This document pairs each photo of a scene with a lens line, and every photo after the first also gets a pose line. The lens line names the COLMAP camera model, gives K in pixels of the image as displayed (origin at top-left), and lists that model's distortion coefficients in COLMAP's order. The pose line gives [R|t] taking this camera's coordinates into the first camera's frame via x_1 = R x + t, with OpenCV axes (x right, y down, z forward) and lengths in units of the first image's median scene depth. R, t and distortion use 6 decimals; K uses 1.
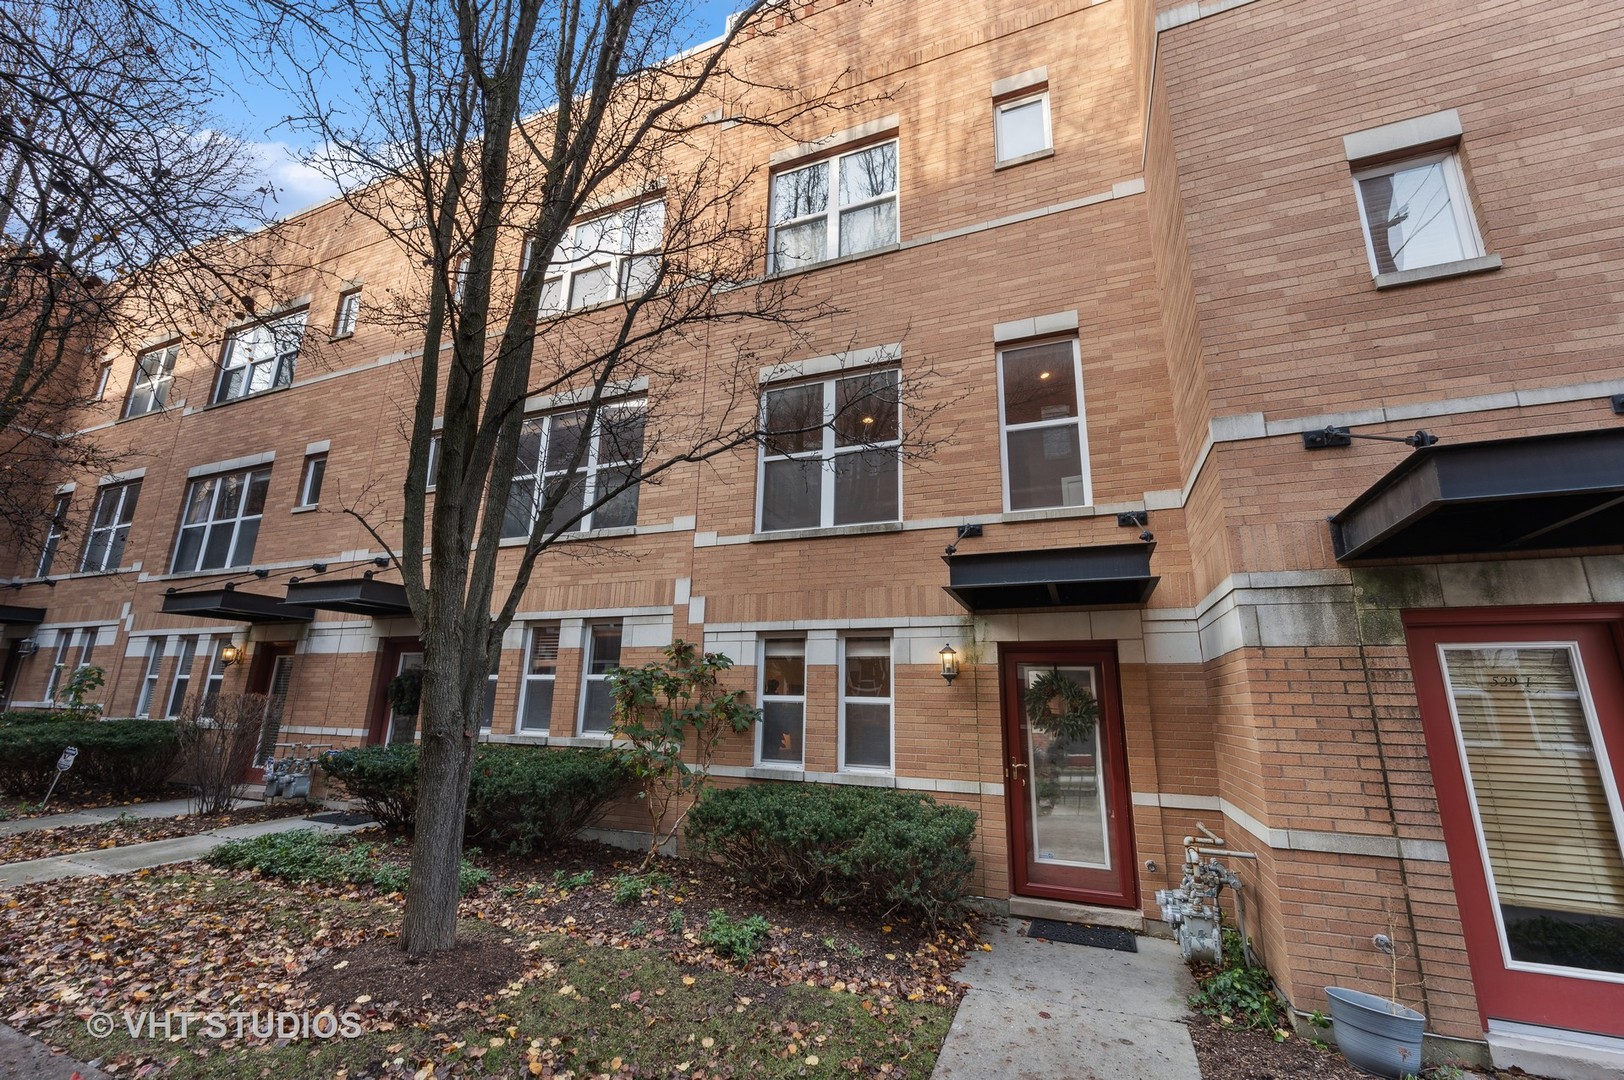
lens RADIAL K [[654.7, 0, 808.7], [0, 654.7, 540.1], [0, 0, 1]] dist [-0.000819, 0.000321]
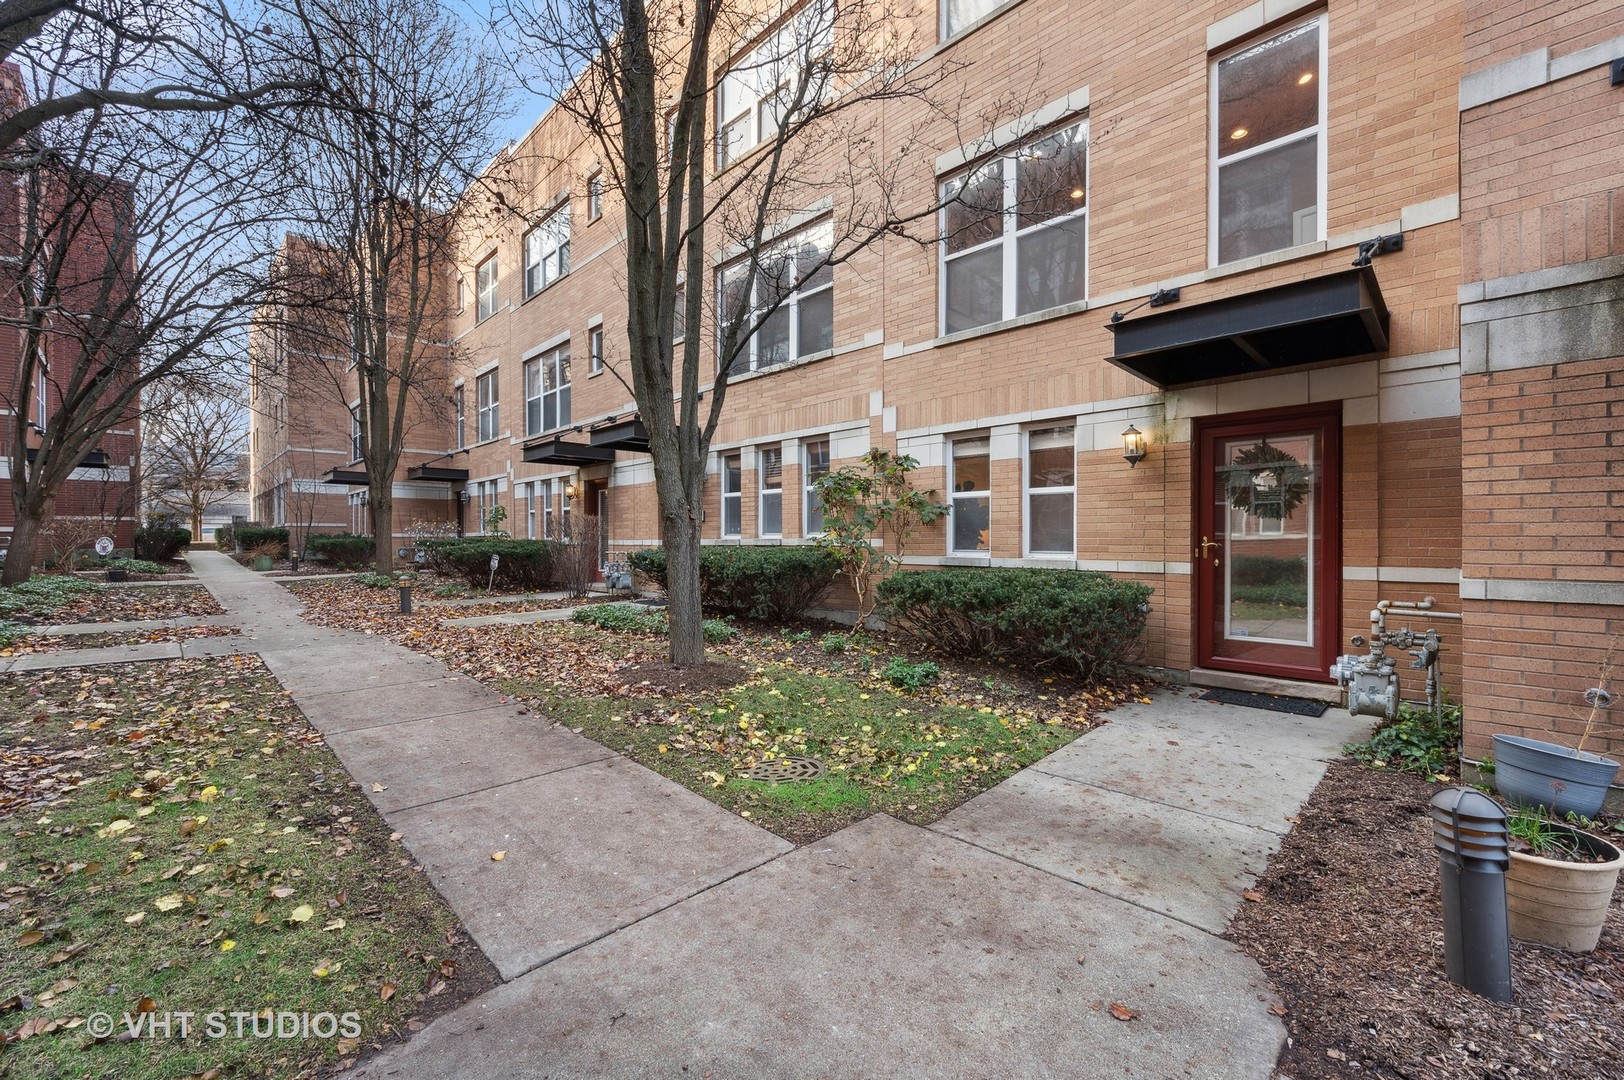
lens RADIAL K [[654.7, 0, 815.9], [0, 654.7, 542.7], [0, 0, 1]] dist [-0.000819, 0.000321]
pose [[0.922013, -0.020208, -0.386631, 0.162520], [0.113142, 0.969106, 0.219163, 0.067967], [0.370258, -0.245815, 0.895815, -0.071260]]
